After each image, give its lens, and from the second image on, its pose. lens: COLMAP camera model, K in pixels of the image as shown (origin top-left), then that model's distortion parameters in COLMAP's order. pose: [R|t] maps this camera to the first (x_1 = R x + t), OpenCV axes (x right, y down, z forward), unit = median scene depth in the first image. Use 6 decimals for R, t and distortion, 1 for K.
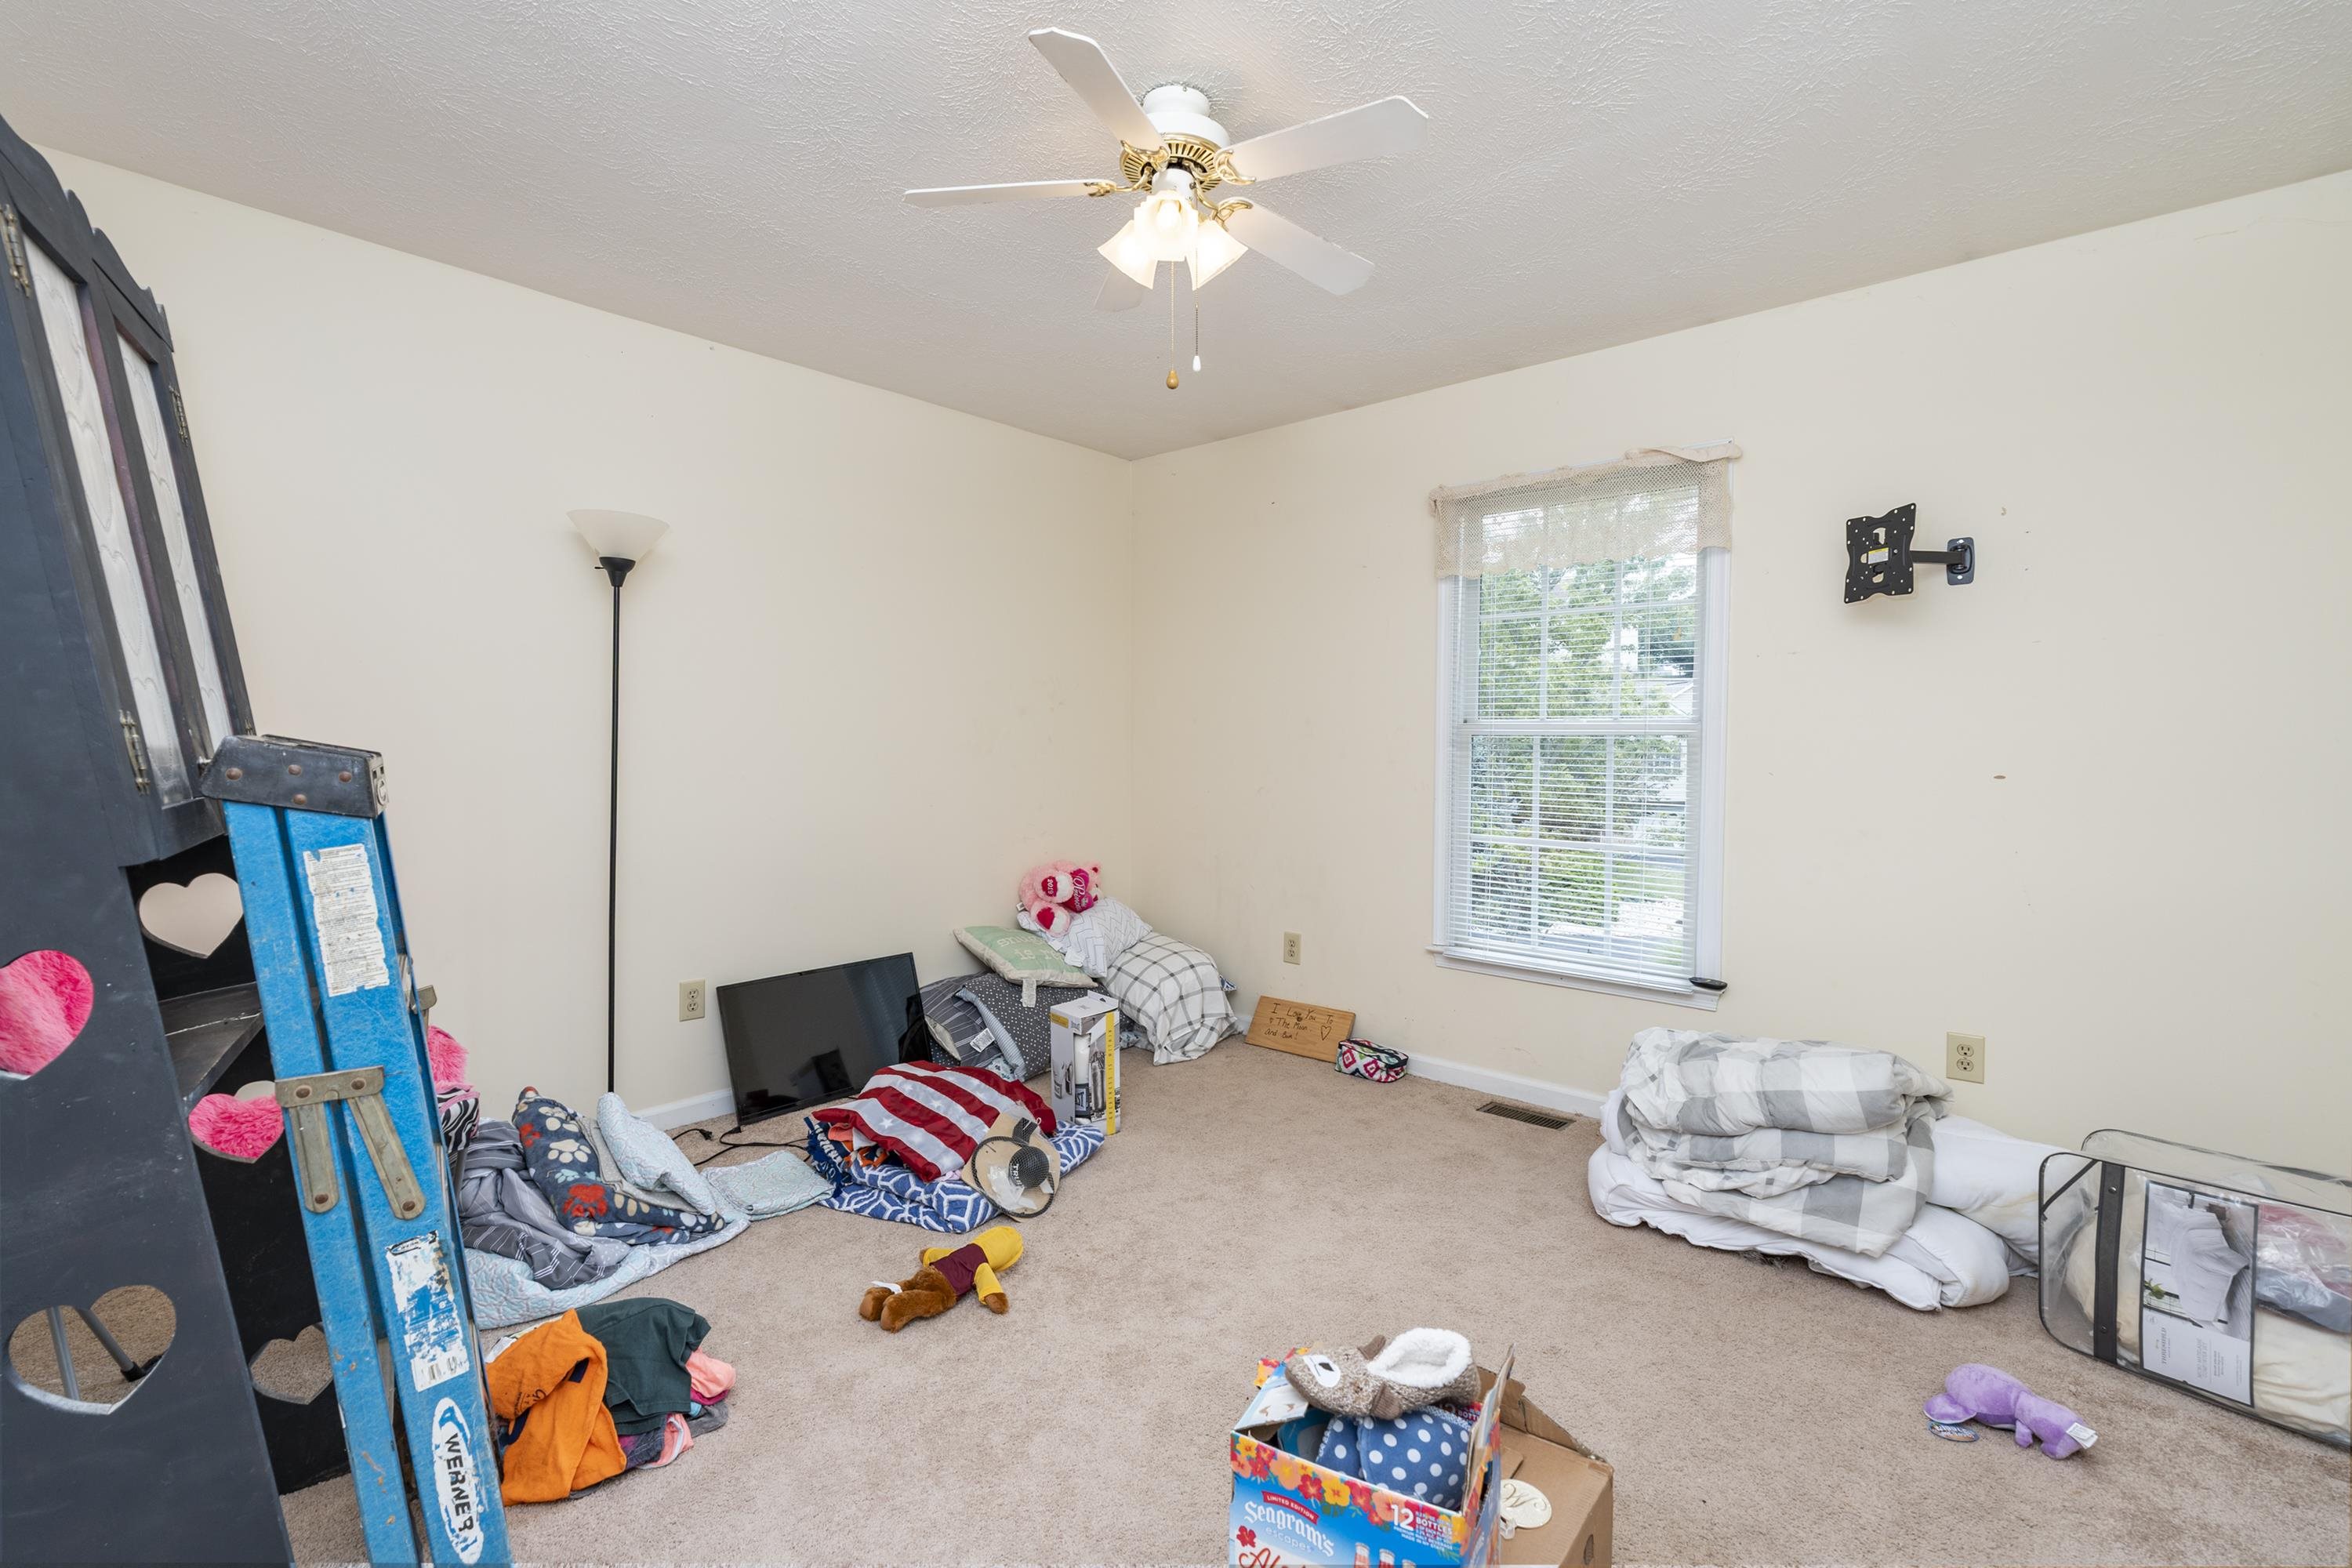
lens RADIAL K [[1074.9, 0, 1172.0], [0, 1074.9, 782.1], [0, 0, 1]] dist [-0.001524, 0.001821]
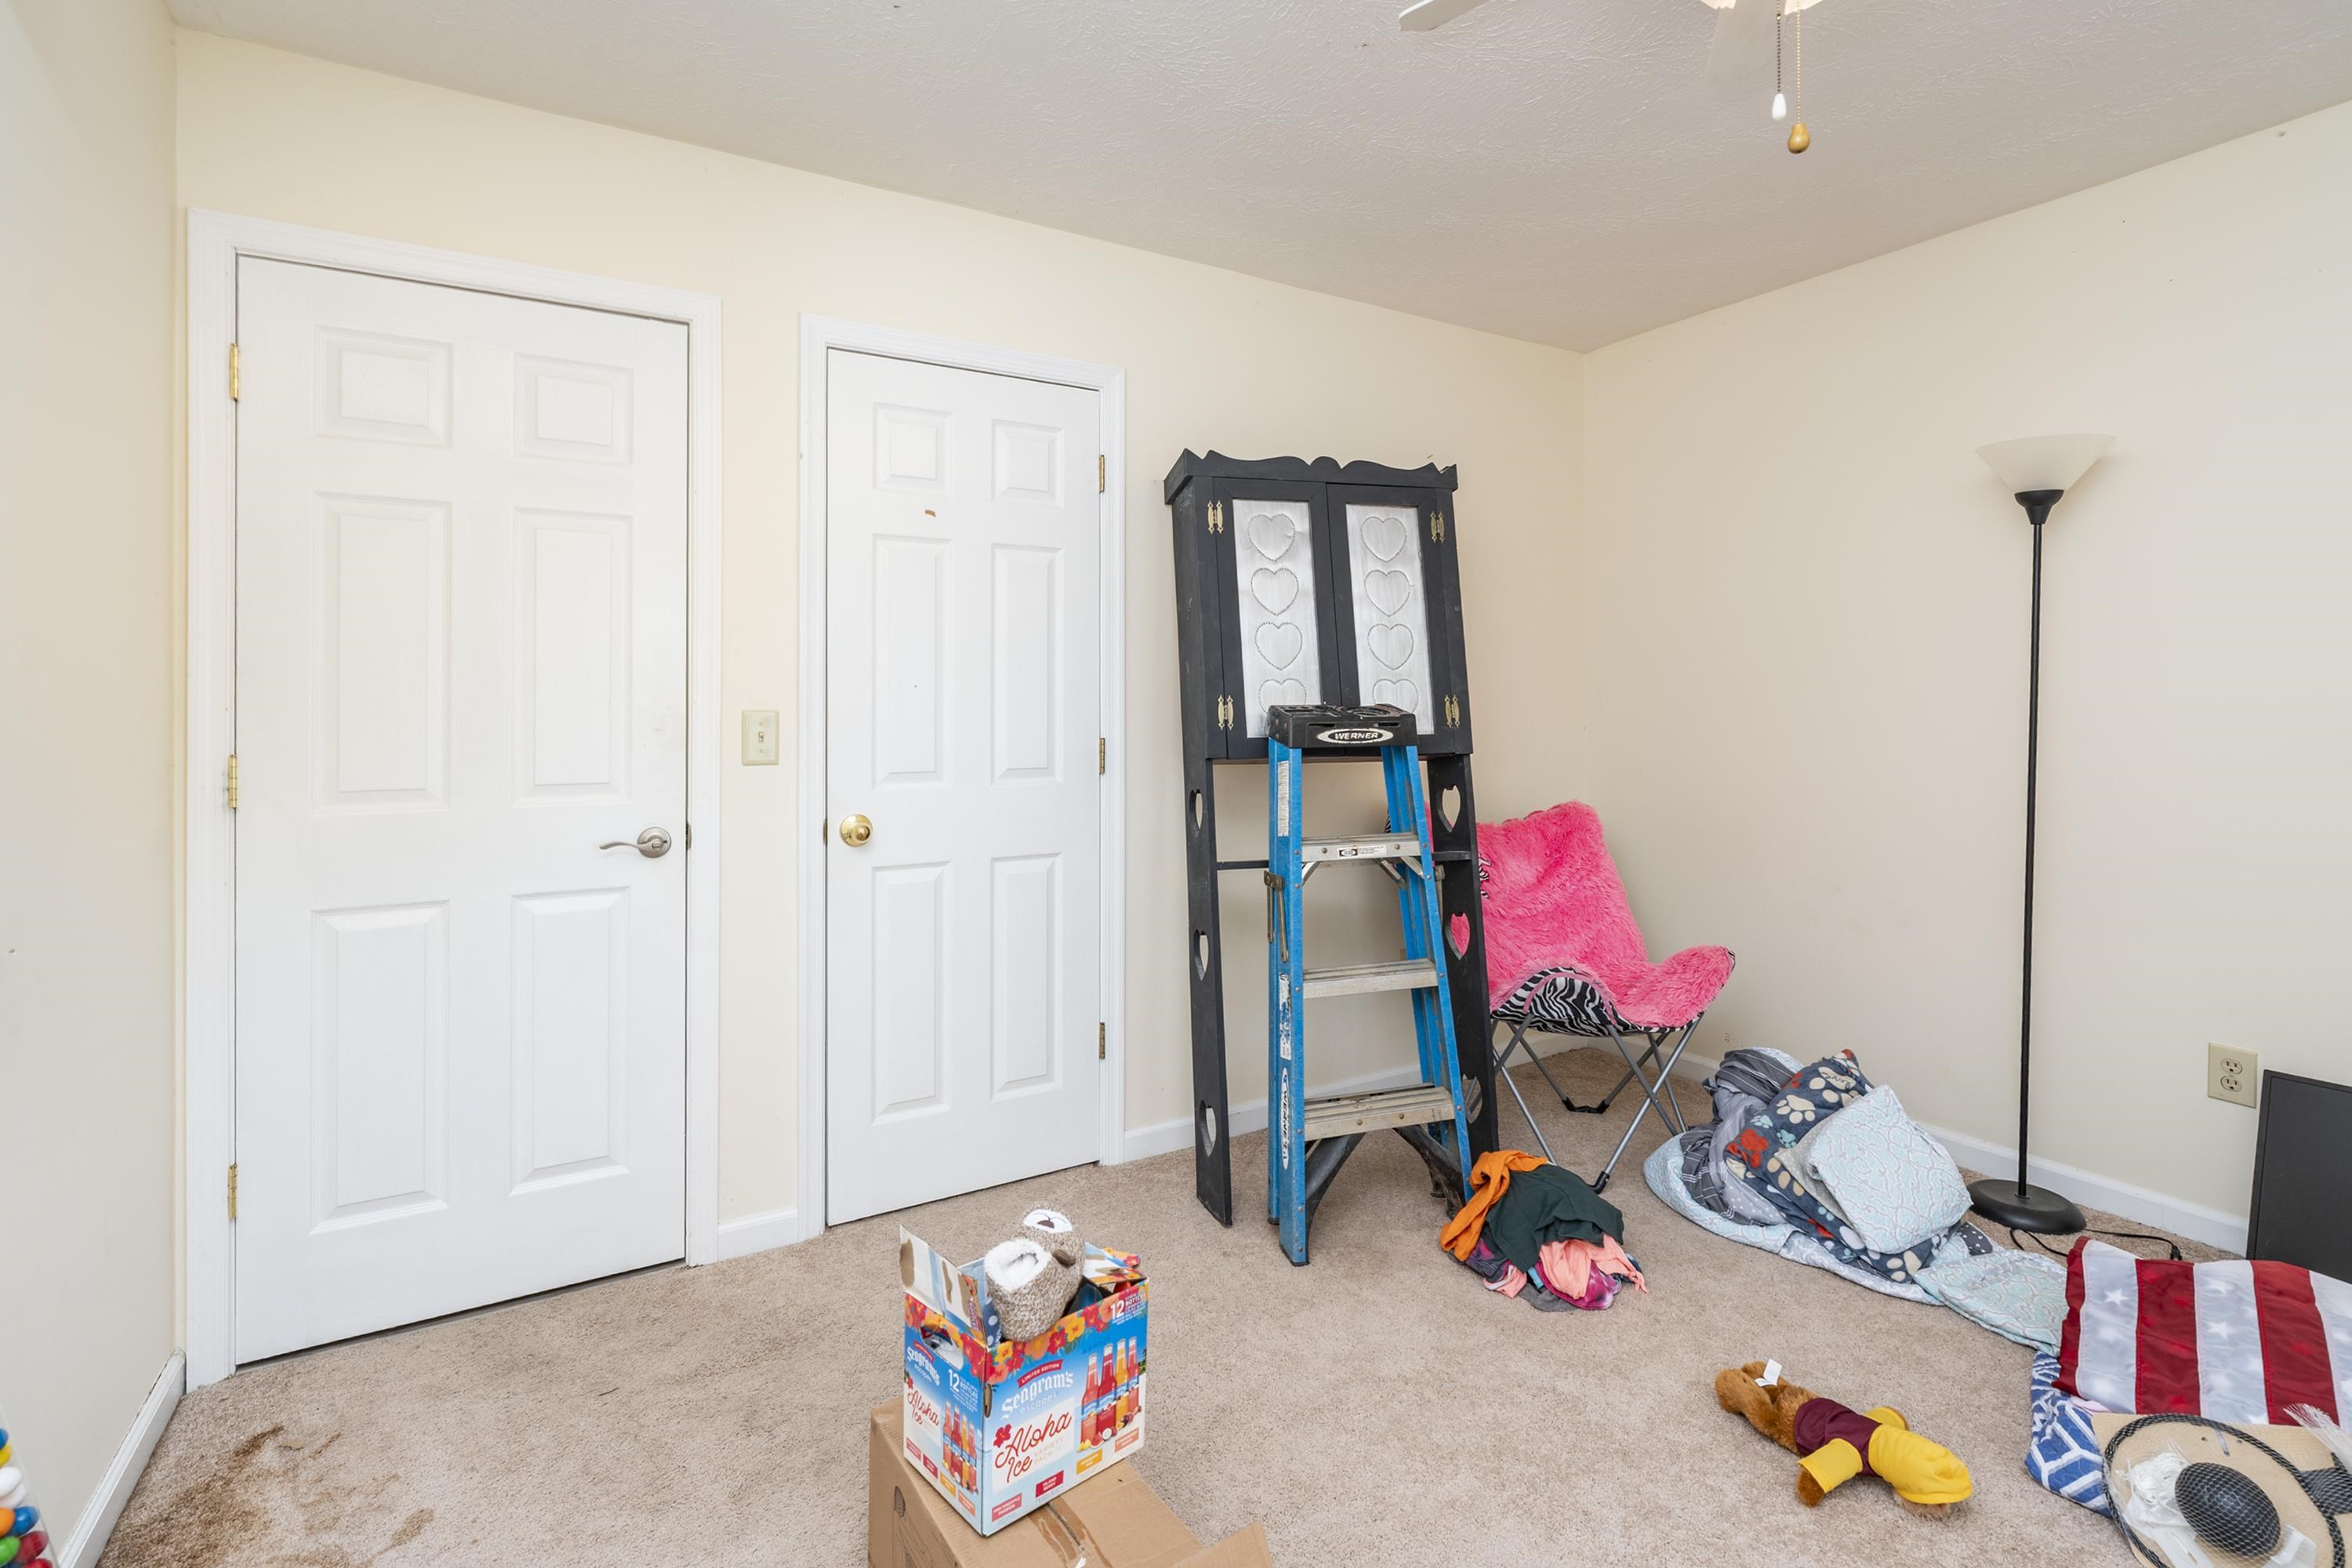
lens RADIAL K [[1074.9, 0, 1133.8], [0, 1074.9, 718.7], [0, 0, 1]] dist [-0.001524, 0.001821]
pose [[-0.355023, -0.005674, -0.934840, 0.605559], [-0.033350, 0.999422, 0.006600, -0.013209], [0.934262, 0.033520, -0.355007, 0.745288]]
